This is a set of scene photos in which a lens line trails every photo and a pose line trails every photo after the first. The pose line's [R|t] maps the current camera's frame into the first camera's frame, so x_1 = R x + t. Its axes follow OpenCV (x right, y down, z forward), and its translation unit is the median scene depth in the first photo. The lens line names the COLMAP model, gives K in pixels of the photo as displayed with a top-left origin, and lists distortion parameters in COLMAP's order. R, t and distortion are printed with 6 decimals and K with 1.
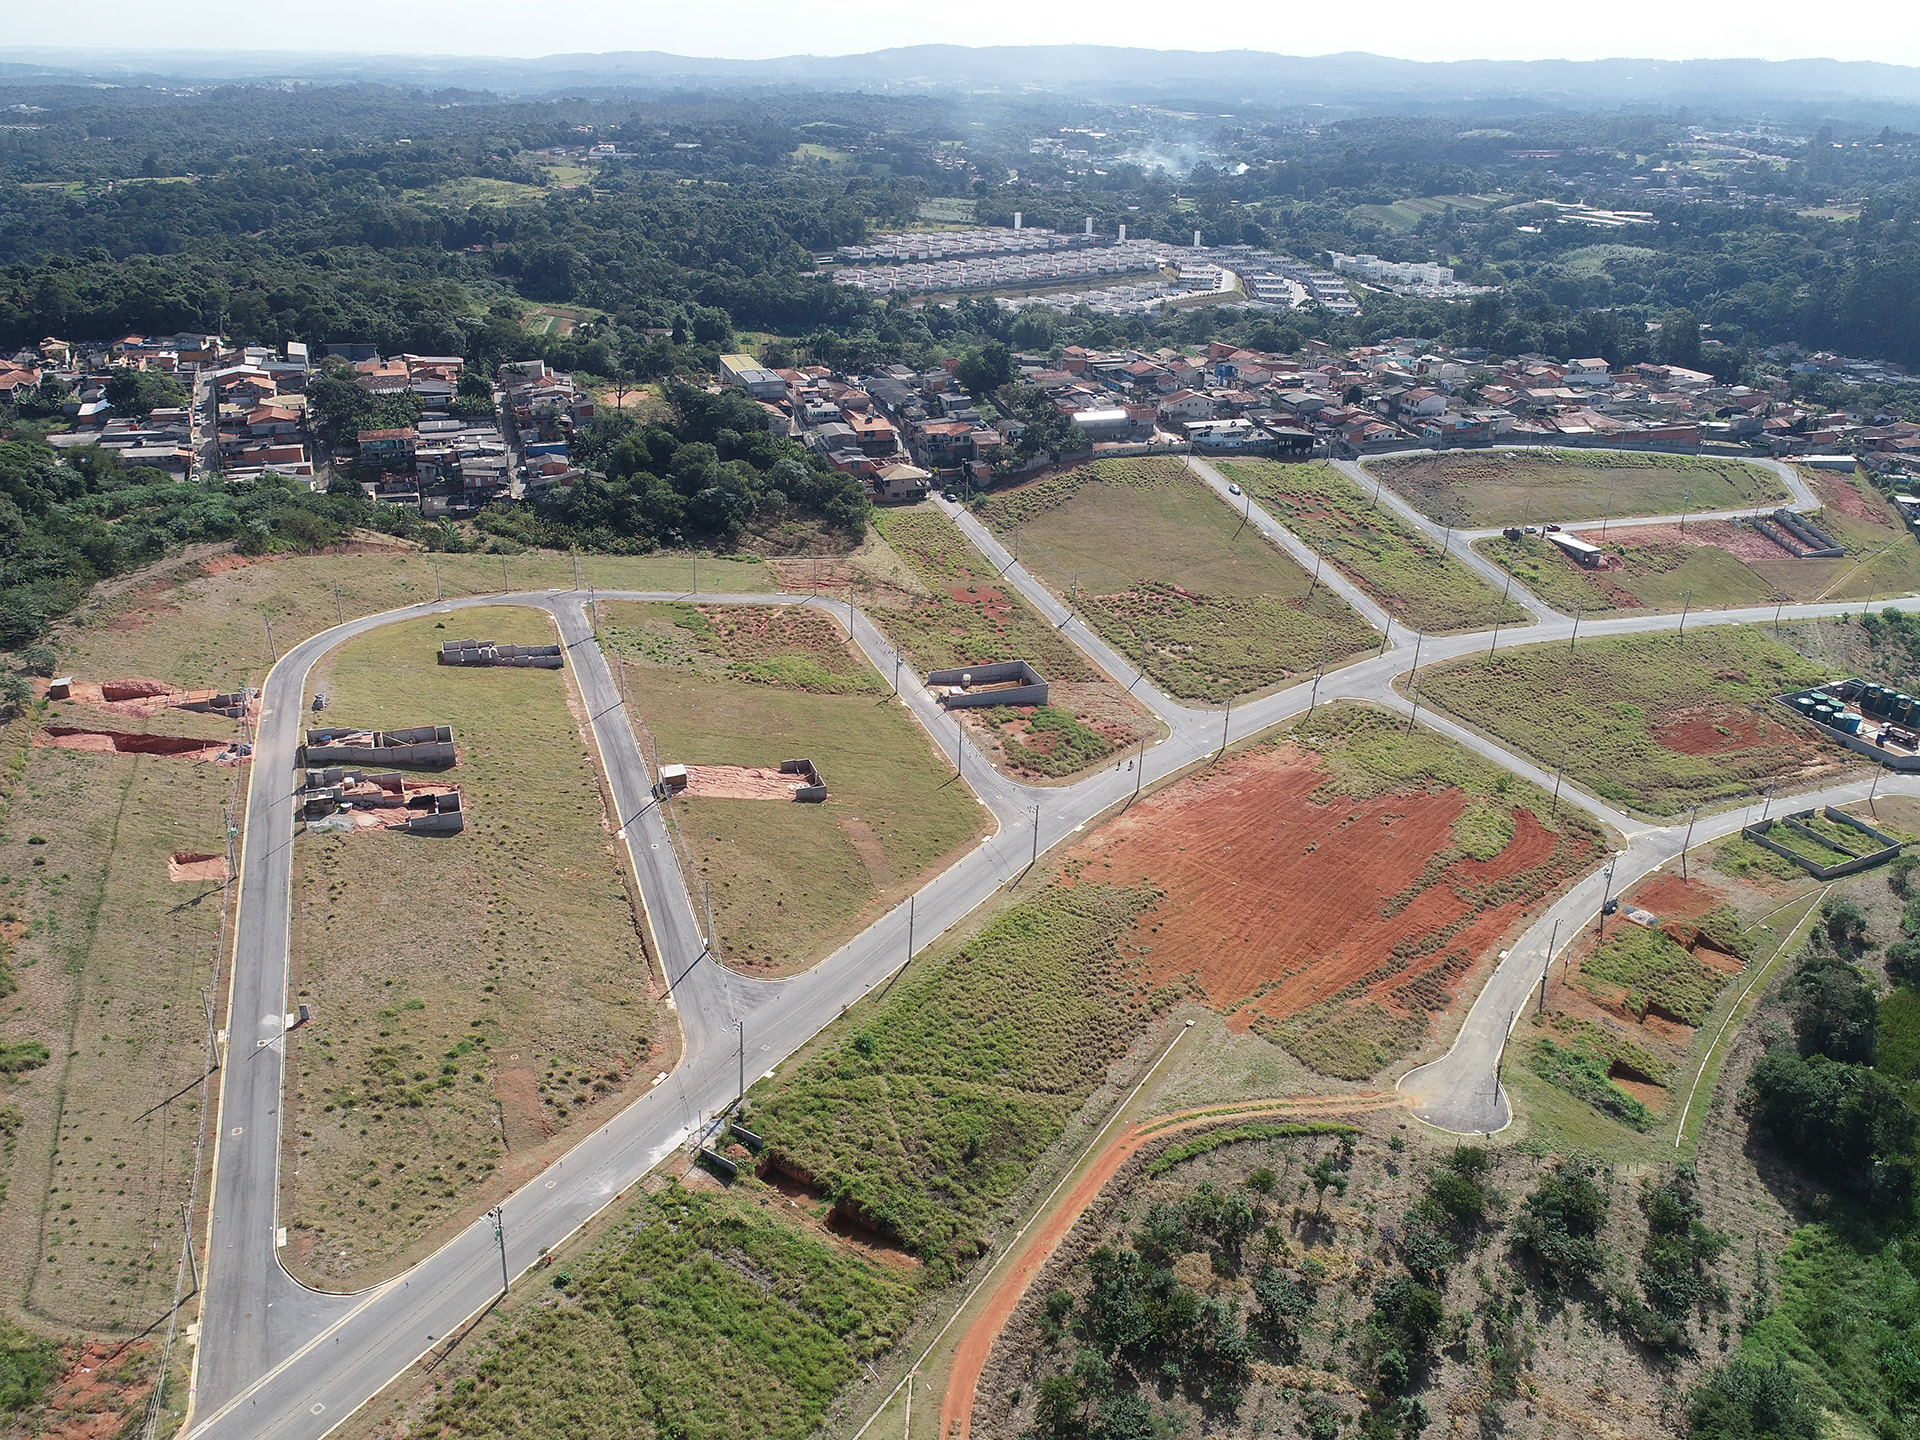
lens RADIAL K [[1450.8, 0, 960.5], [0, 1450.8, 723.8], [0, 0, 1]] dist [0.001374, -0.000787]
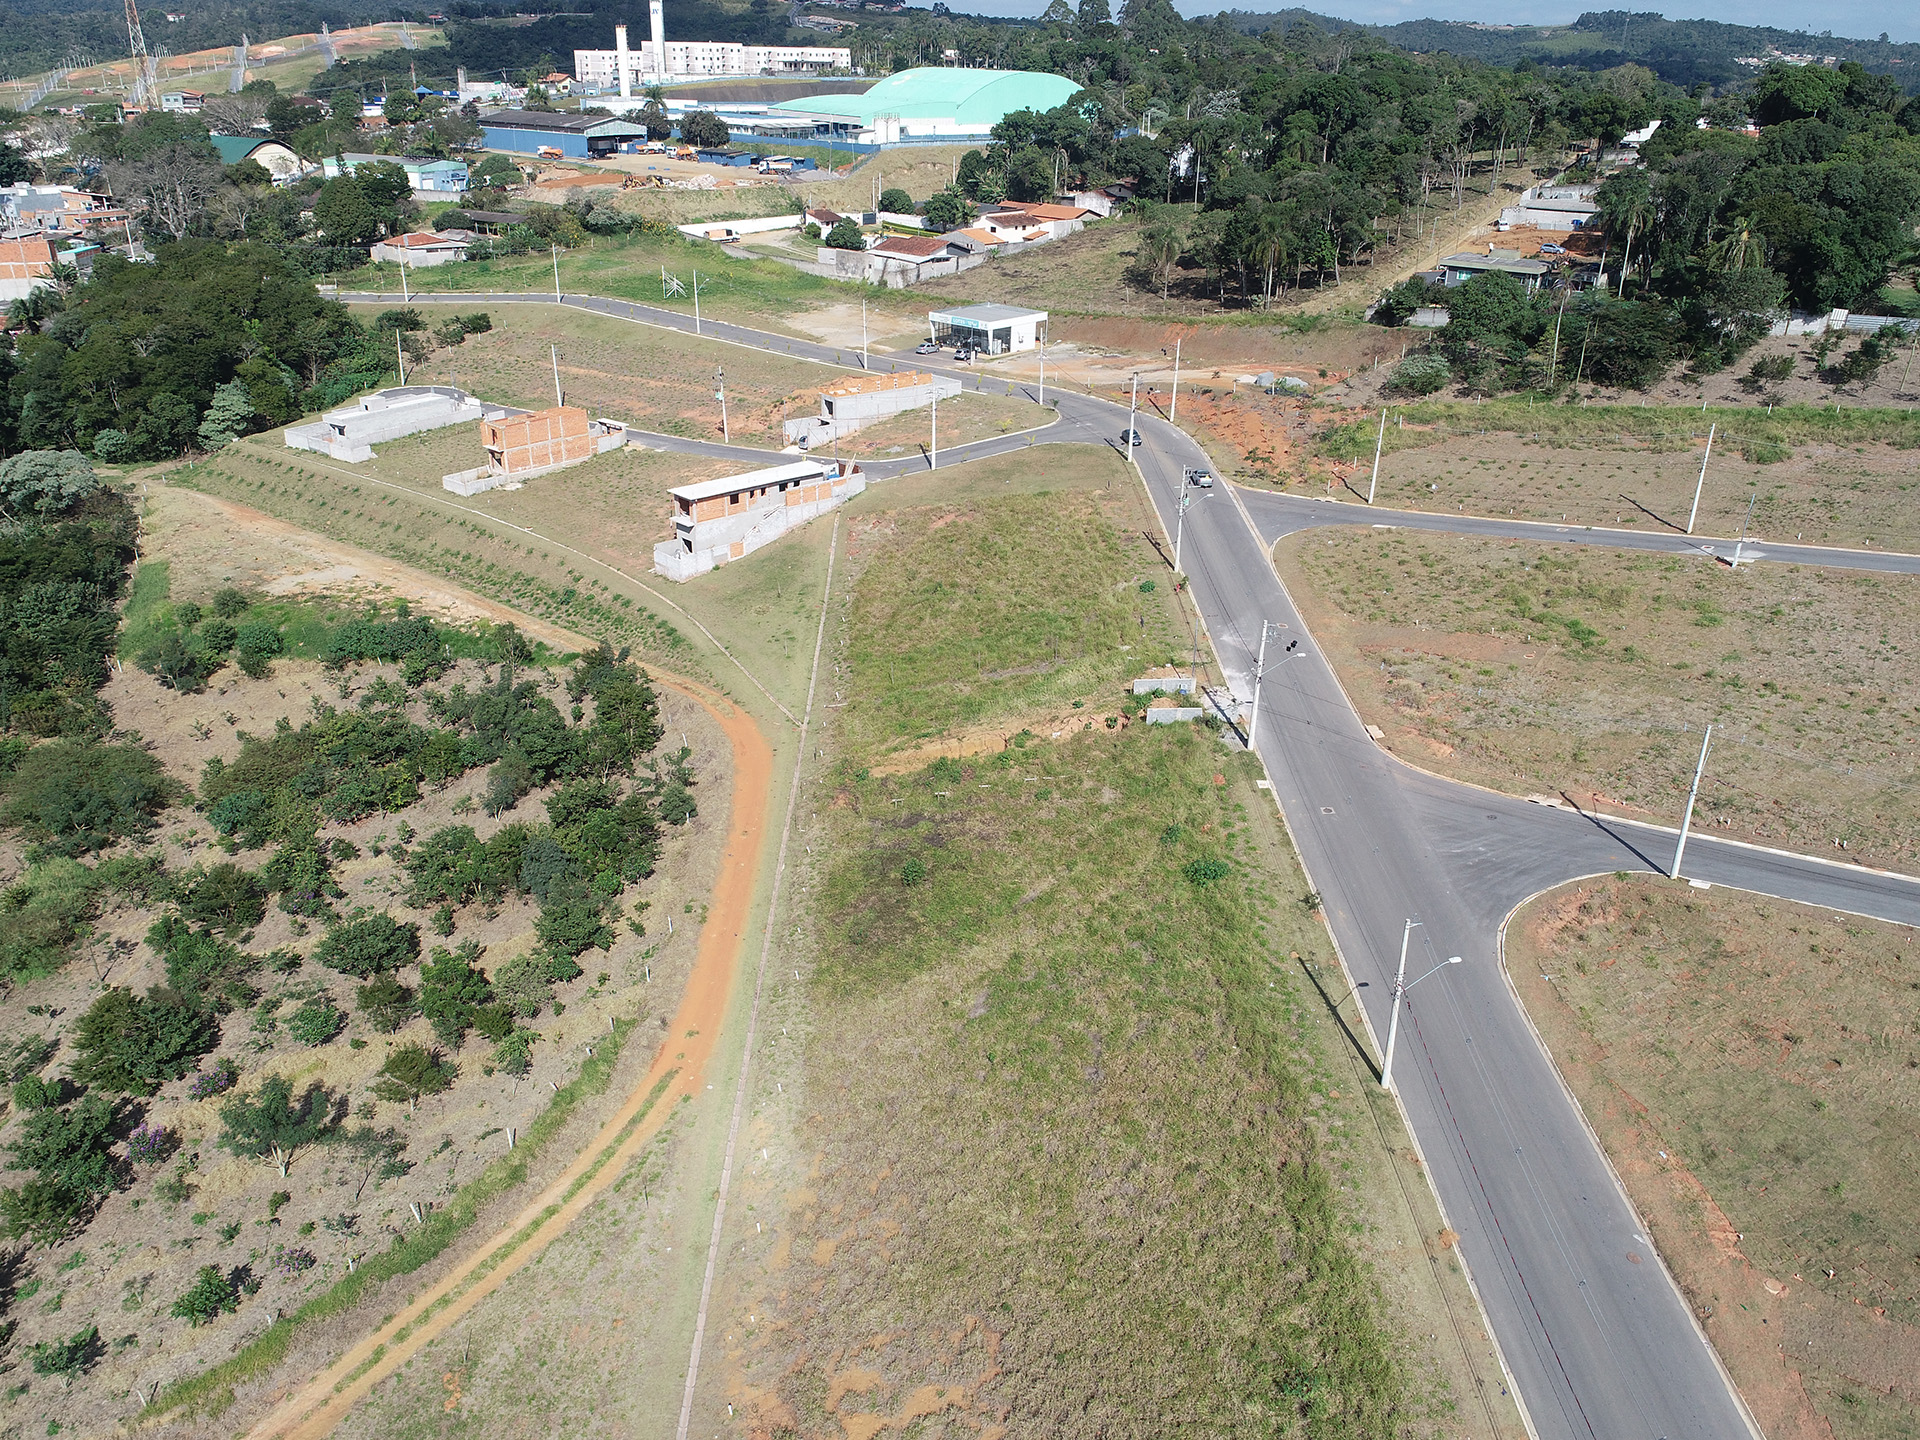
lens RADIAL K [[1450.8, 0, 960.5], [0, 1450.8, 723.8], [0, 0, 1]] dist [0.001374, -0.000787]
pose [[-0.847781, 0.195786, -0.492884, 0.113225], [-0.251180, 0.670290, 0.698297, -0.068860], [0.467092, 0.715806, -0.519082, 0.531509]]
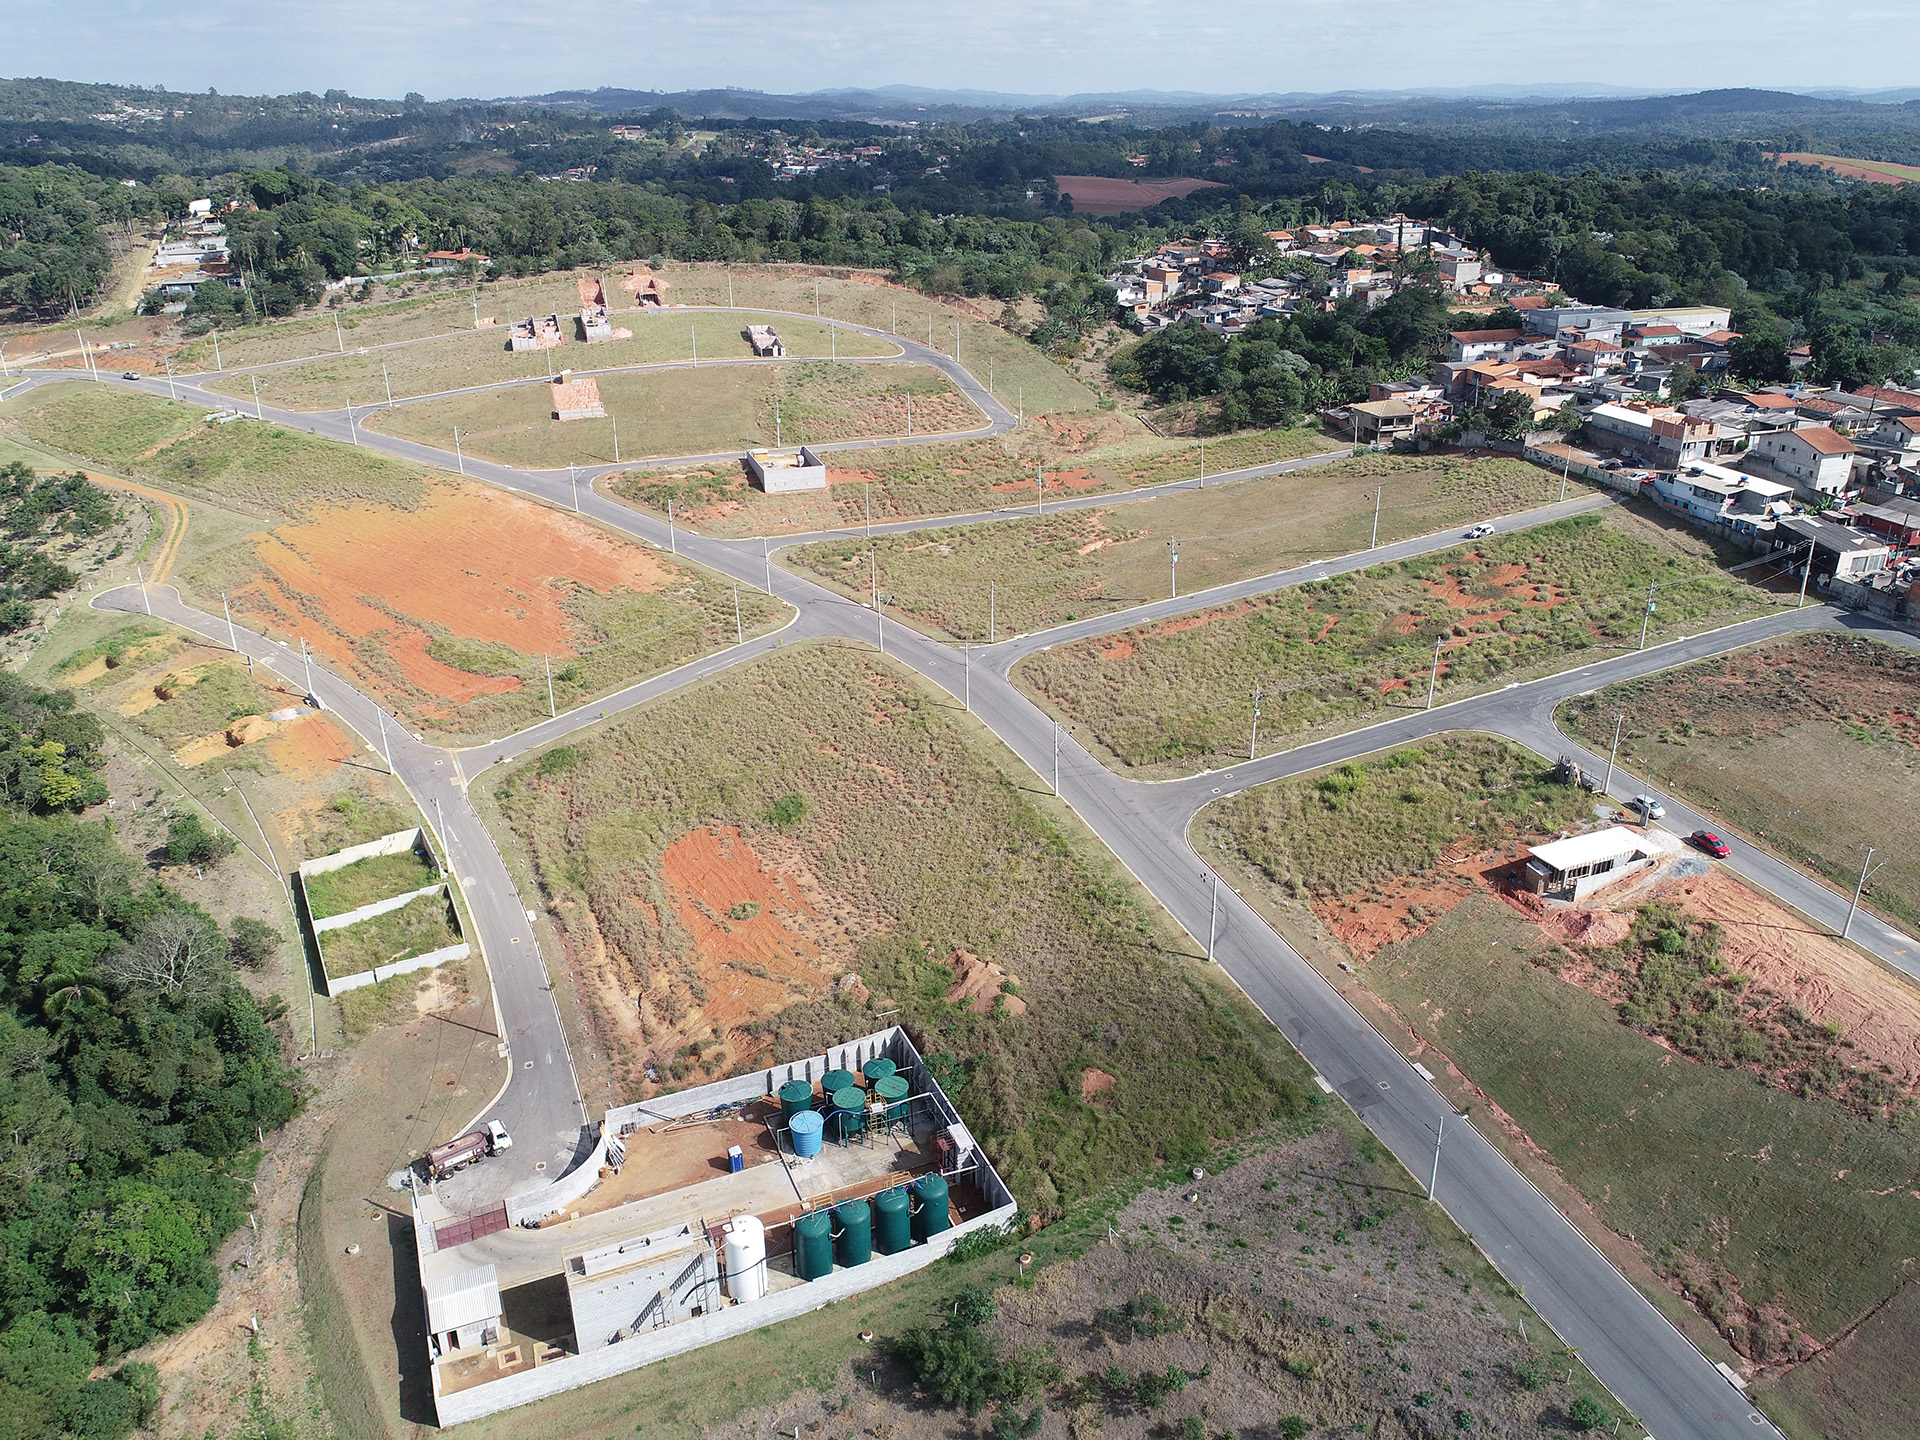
lens RADIAL K [[1450.8, 0, 960.5], [0, 1450.8, 723.8], [0, 0, 1]] dist [0.001374, -0.000787]
pose [[-0.042994, 0.384016, -0.922325, 0.786377], [-0.410103, 0.835034, 0.366788, -0.229064], [0.911025, 0.394018, 0.121585, 0.767585]]
